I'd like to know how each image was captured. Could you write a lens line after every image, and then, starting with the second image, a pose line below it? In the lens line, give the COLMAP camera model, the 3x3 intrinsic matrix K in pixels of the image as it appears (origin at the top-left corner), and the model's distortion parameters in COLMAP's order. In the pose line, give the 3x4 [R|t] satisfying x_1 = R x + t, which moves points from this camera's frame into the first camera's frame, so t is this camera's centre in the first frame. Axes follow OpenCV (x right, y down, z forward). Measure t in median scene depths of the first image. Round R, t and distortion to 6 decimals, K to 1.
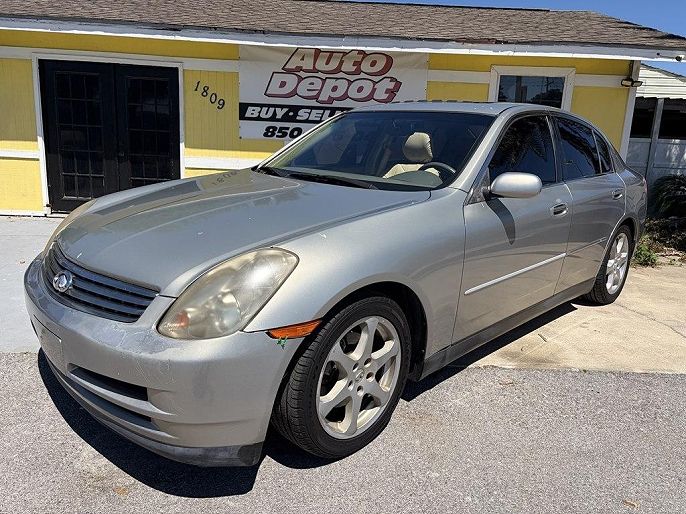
lens RADIAL K [[521.0, 0, 343.0], [0, 521.0, 257.0], [0, 0, 1]] dist [0.045190, 0.000349]
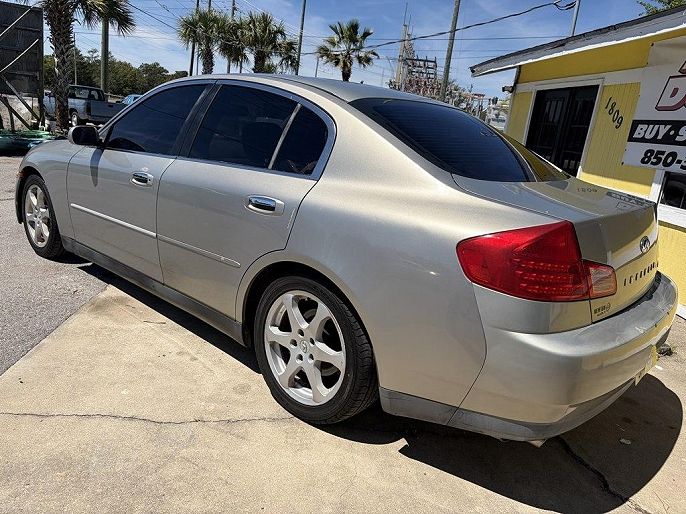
lens RADIAL K [[522.4, 0, 343.0], [0, 522.4, 257.0], [0, 0, 1]] dist [-0.000433, 0.000250]
pose [[0.050216, 0.220081, -0.974188, 0.597102], [-0.327396, 0.925148, 0.192126, -0.110443], [0.943552, 0.309297, 0.118511, 0.555014]]
